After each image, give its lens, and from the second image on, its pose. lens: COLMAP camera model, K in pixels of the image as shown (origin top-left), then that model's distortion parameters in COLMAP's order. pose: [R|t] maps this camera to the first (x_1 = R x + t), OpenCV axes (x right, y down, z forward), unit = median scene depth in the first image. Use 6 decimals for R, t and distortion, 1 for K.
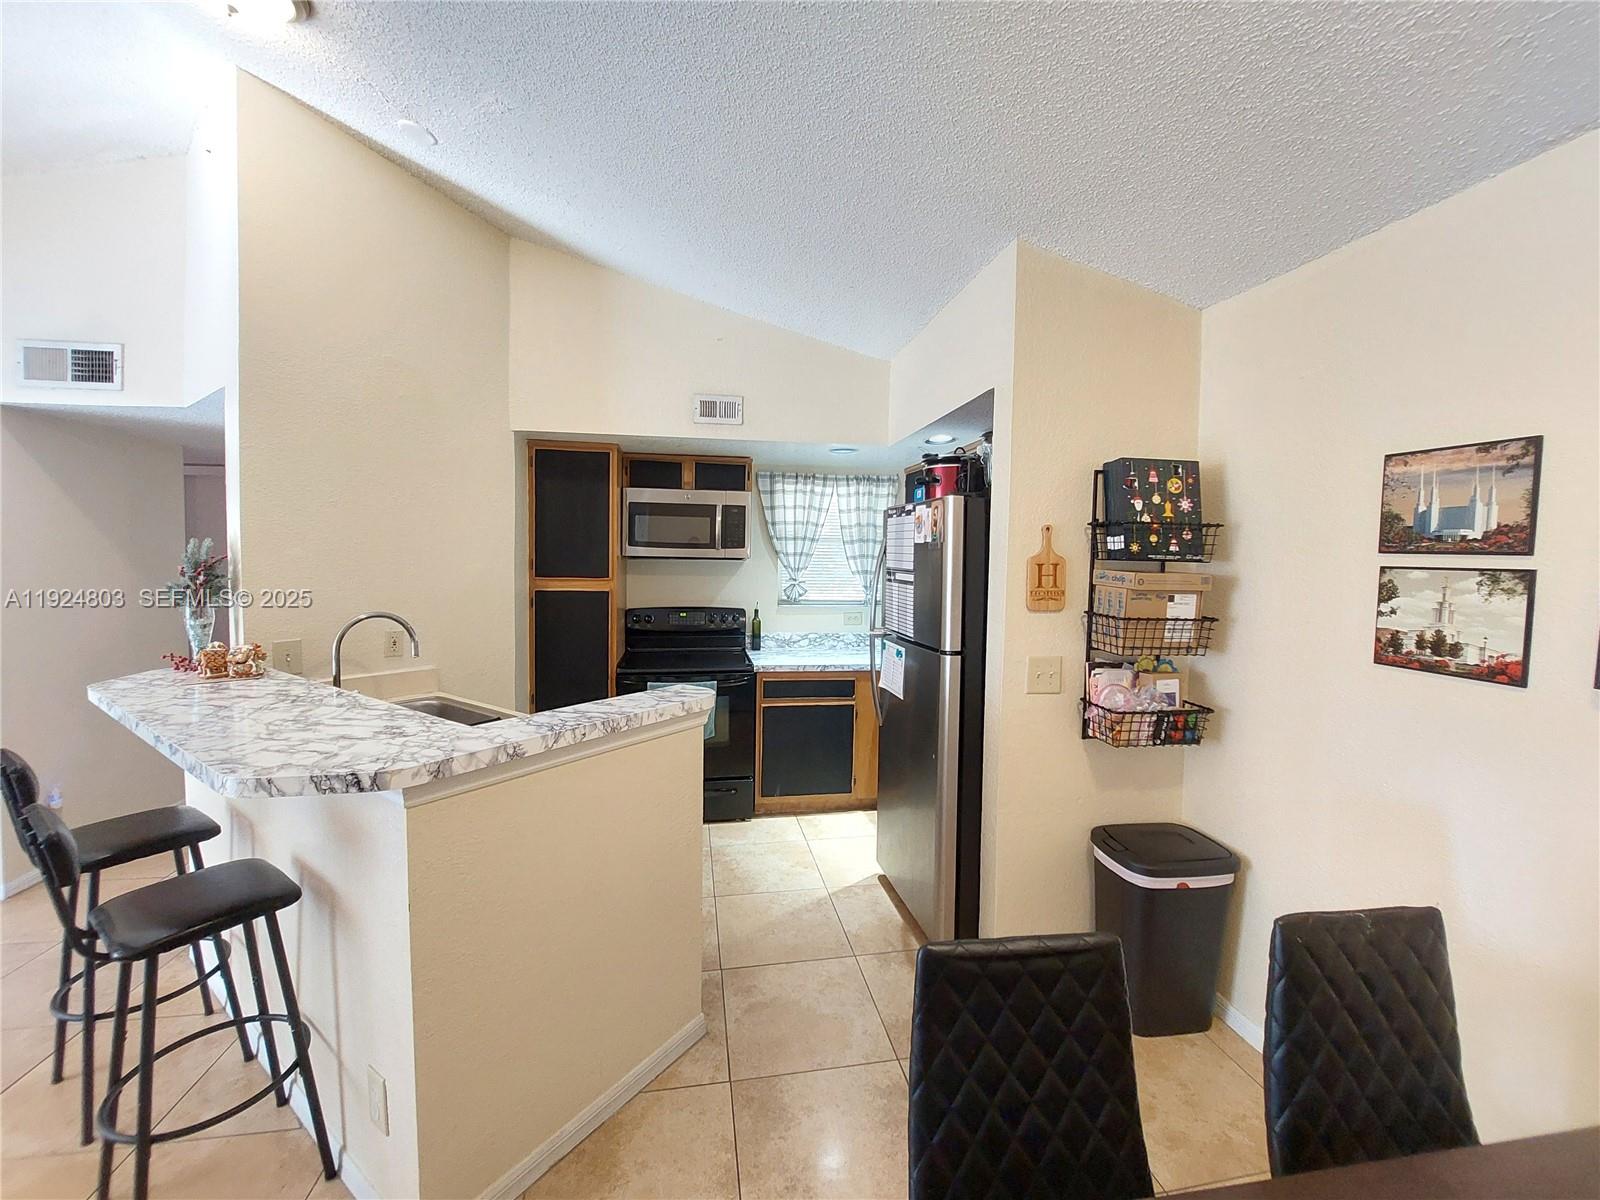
lens RADIAL K [[638.5, 0, 799.4], [0, 638.5, 585.9], [0, 0, 1]] dist [-0.013930, -0.000610]
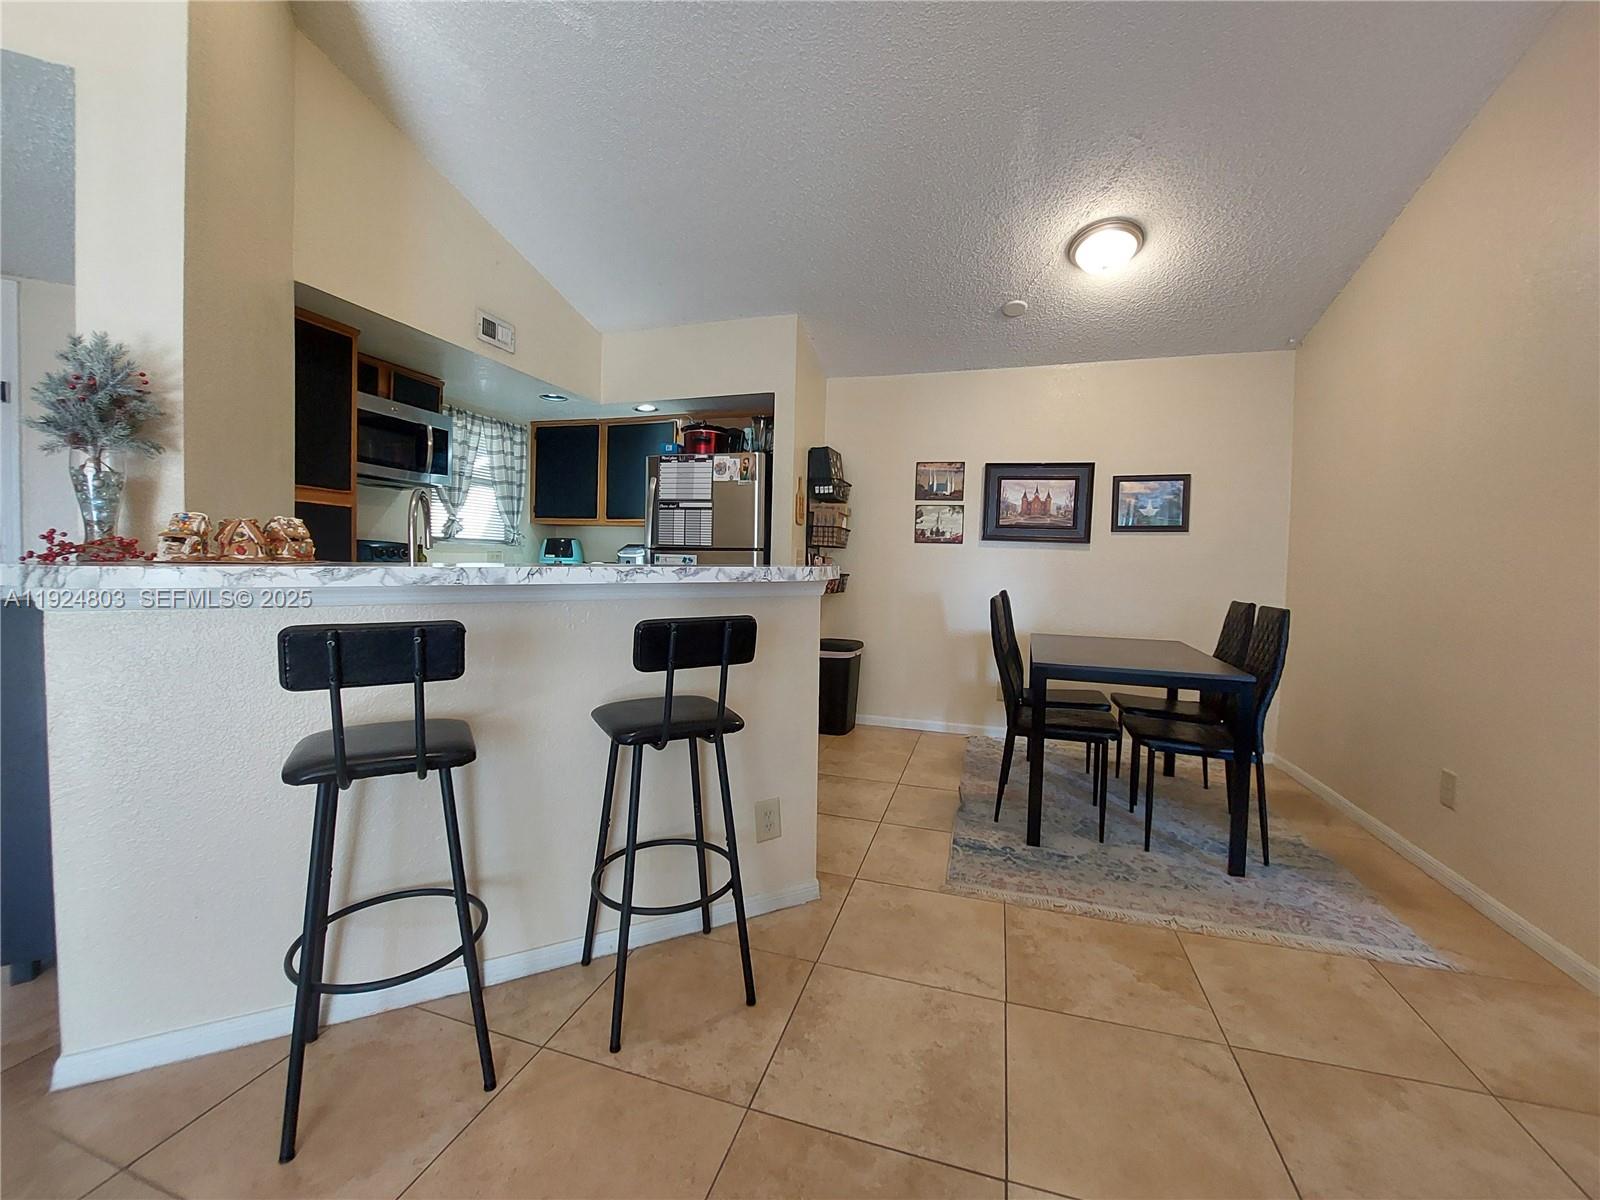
lens RADIAL K [[638.5, 0, 799.4], [0, 638.5, 585.9], [0, 0, 1]] dist [-0.013930, -0.000610]
pose [[0.457708, -0.031628, 0.888540, -1.699832], [0.024003, 0.999442, 0.023211, 0.237996], [-0.888779, 0.010704, 0.458212, 0.240683]]
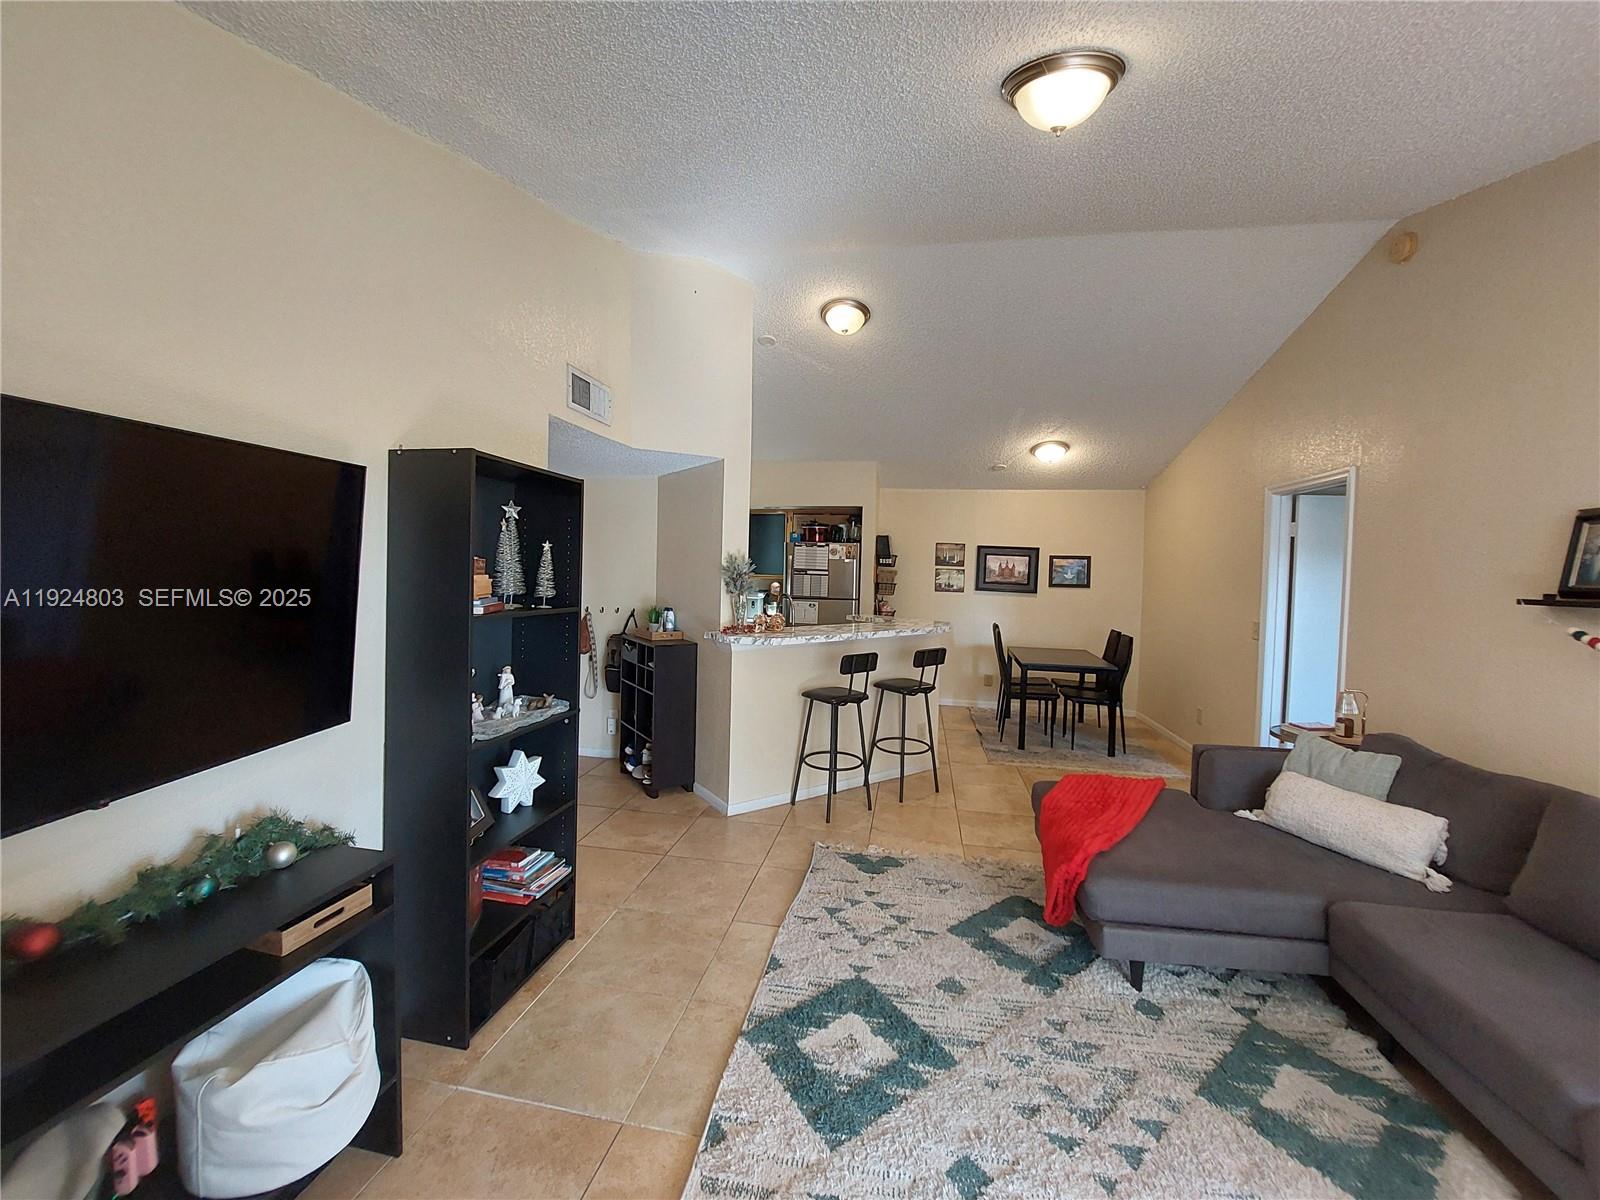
lens RADIAL K [[638.5, 0, 799.4], [0, 638.5, 585.9], [0, 0, 1]] dist [-0.013930, -0.000610]
pose [[0.347068, -0.028768, 0.937399, -3.623319], [0.022976, 0.999490, 0.022166, -0.031873], [-0.937558, 0.013845, 0.347552, 0.379109]]
